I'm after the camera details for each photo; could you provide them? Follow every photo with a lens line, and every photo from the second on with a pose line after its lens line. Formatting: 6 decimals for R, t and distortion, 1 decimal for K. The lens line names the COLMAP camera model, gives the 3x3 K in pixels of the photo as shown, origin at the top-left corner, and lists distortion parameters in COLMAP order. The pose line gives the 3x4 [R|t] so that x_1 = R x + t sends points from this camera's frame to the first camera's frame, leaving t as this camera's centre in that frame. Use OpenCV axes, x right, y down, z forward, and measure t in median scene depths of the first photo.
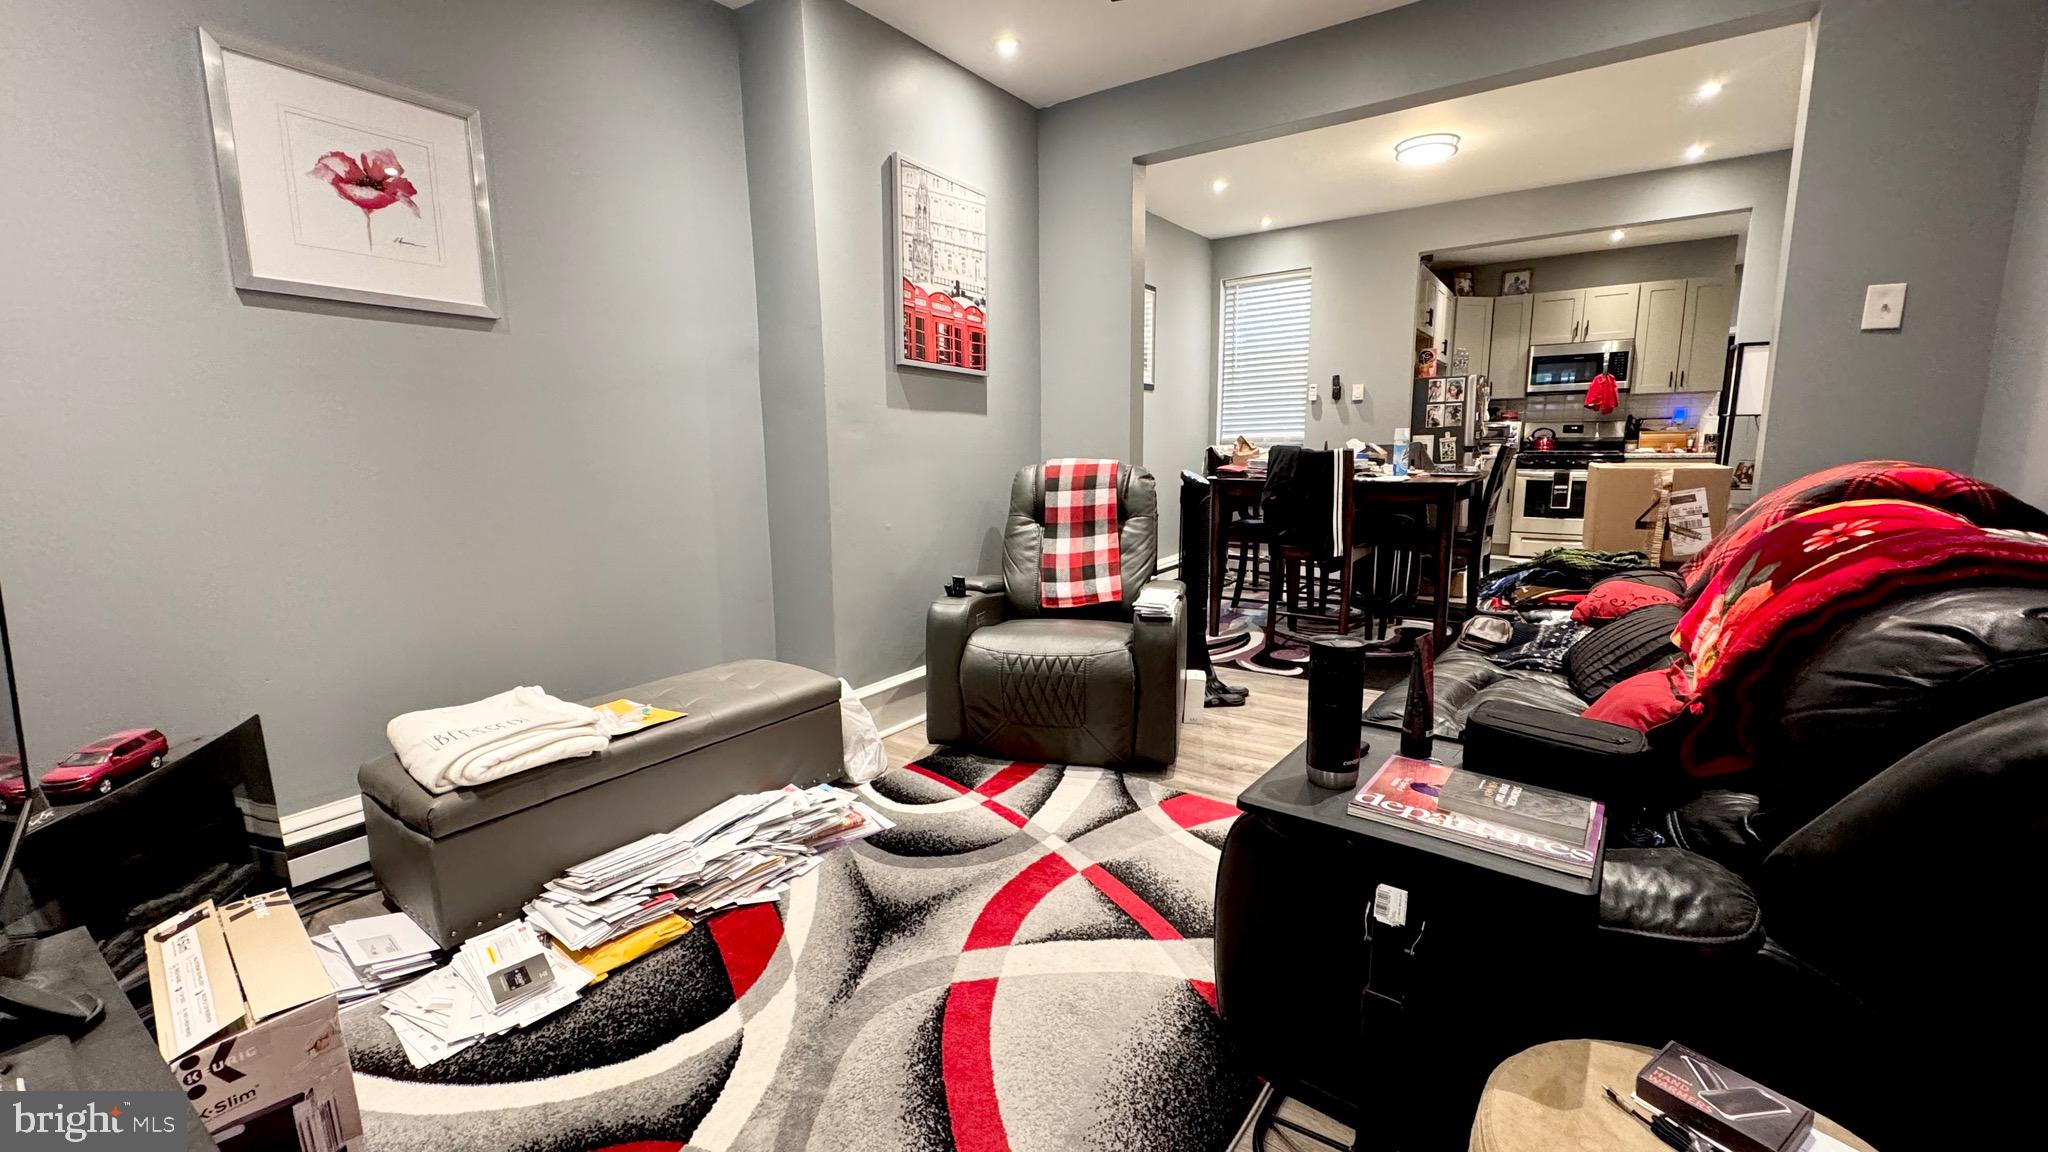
lens RADIAL K [[805.8, 0, 1024.0], [0, 805.8, 576.0], [0, 0, 1]] dist [0.000382, 0.000028]
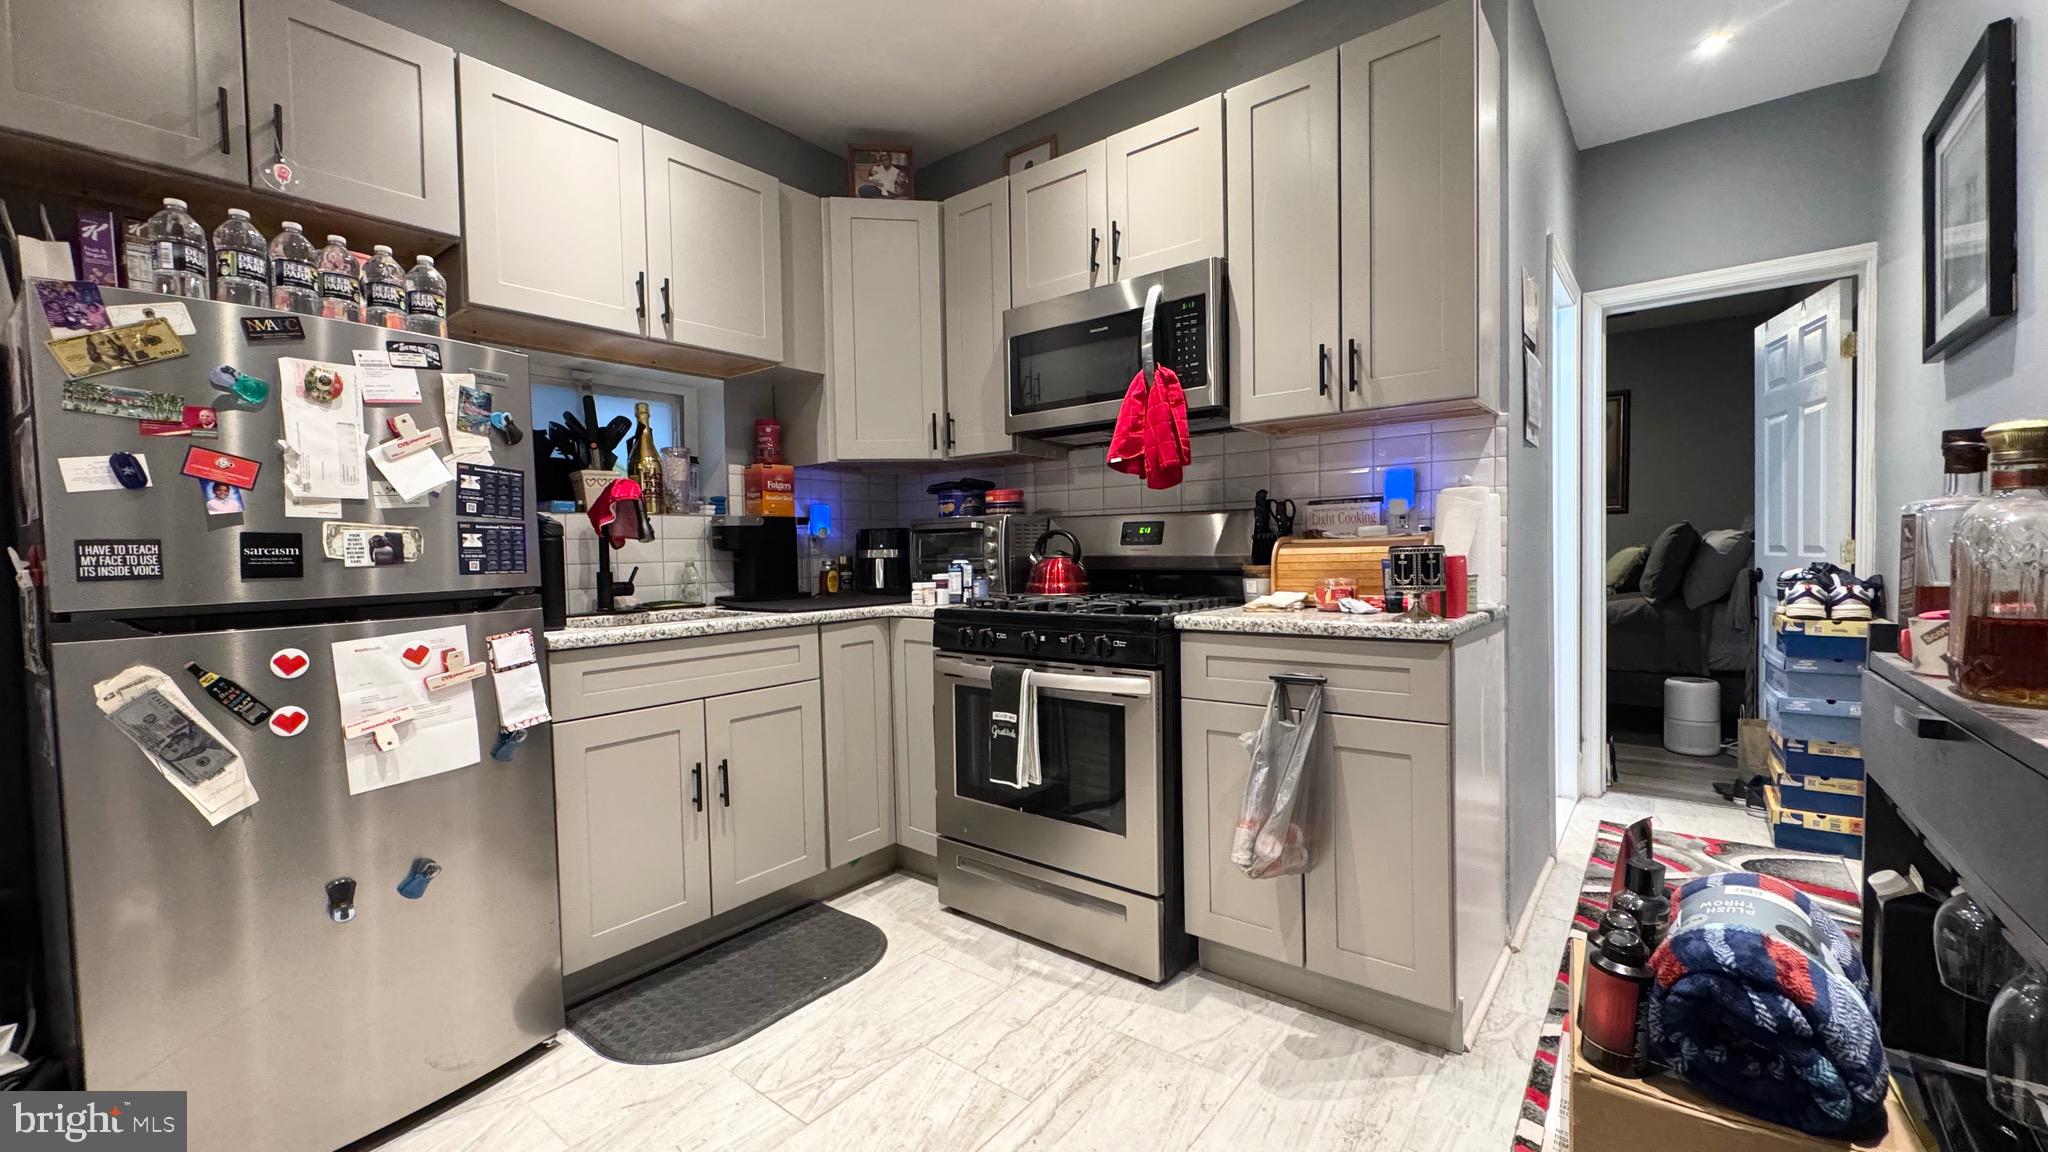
lens RADIAL K [[819.8, 0, 1024.0], [0, 819.8, 576.0], [0, 0, 1]] dist [-0.000135, -0.000013]
pose [[0.996033, -0.007301, -0.088688, 0.700000], [-0.003857, 0.992150, -0.124993, -0.124669], [0.088904, 0.124839, 0.988186, 0.676828]]
